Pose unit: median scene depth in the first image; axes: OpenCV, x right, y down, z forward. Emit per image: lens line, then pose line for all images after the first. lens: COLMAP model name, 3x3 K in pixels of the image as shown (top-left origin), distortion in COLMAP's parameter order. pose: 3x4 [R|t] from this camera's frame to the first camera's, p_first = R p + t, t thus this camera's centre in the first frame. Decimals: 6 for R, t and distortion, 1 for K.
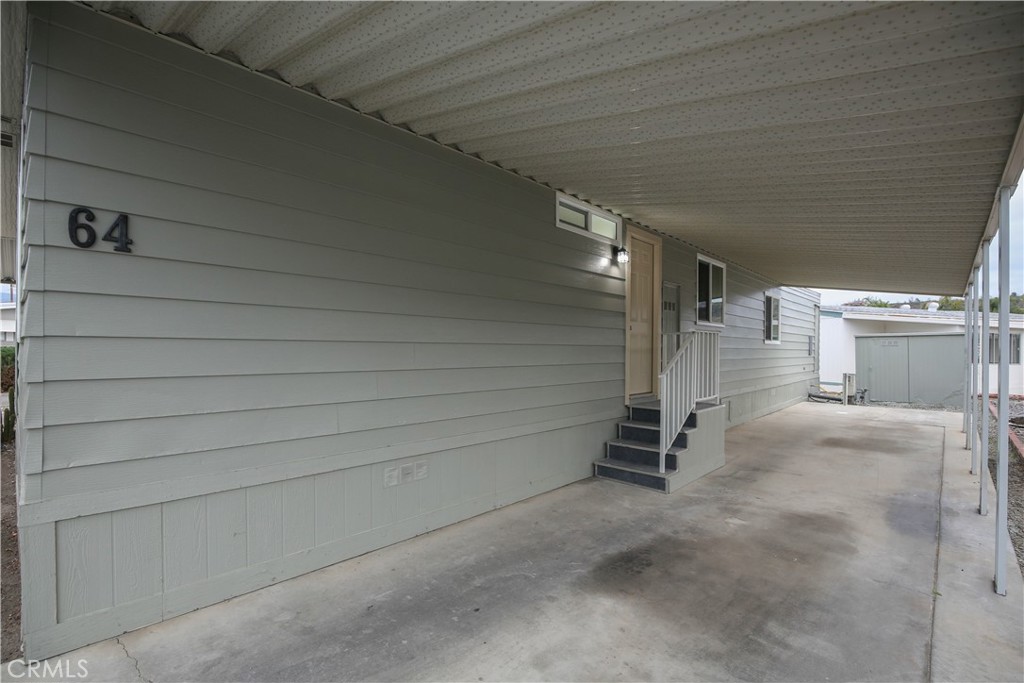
lens RADIAL K [[467.5, 0, 522.0], [0, 467.5, 344.9], [0, 0, 1]] dist [-0.023323, 0.001512]
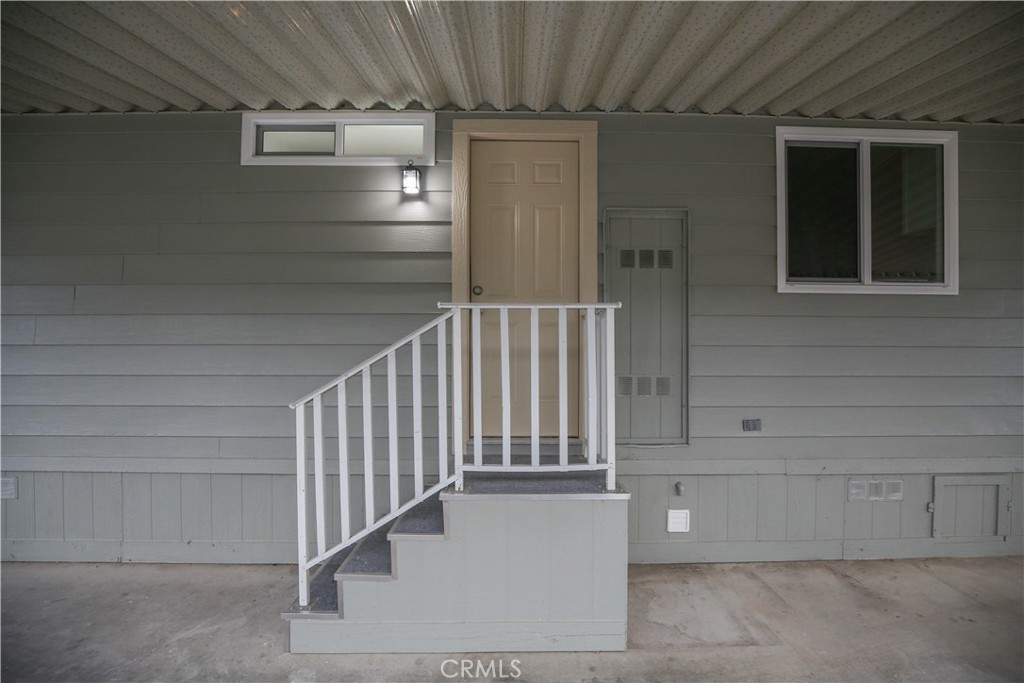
lens RADIAL K [[467.5, 0, 512.3], [0, 467.5, 351.7], [0, 0, 1]] dist [-0.023323, 0.001512]
pose [[0.680997, -0.015019, -0.732132, 0.675006], [0.002200, 0.999827, -0.018464, 0.020302], [0.732283, 0.010963, 0.680913, 0.700541]]
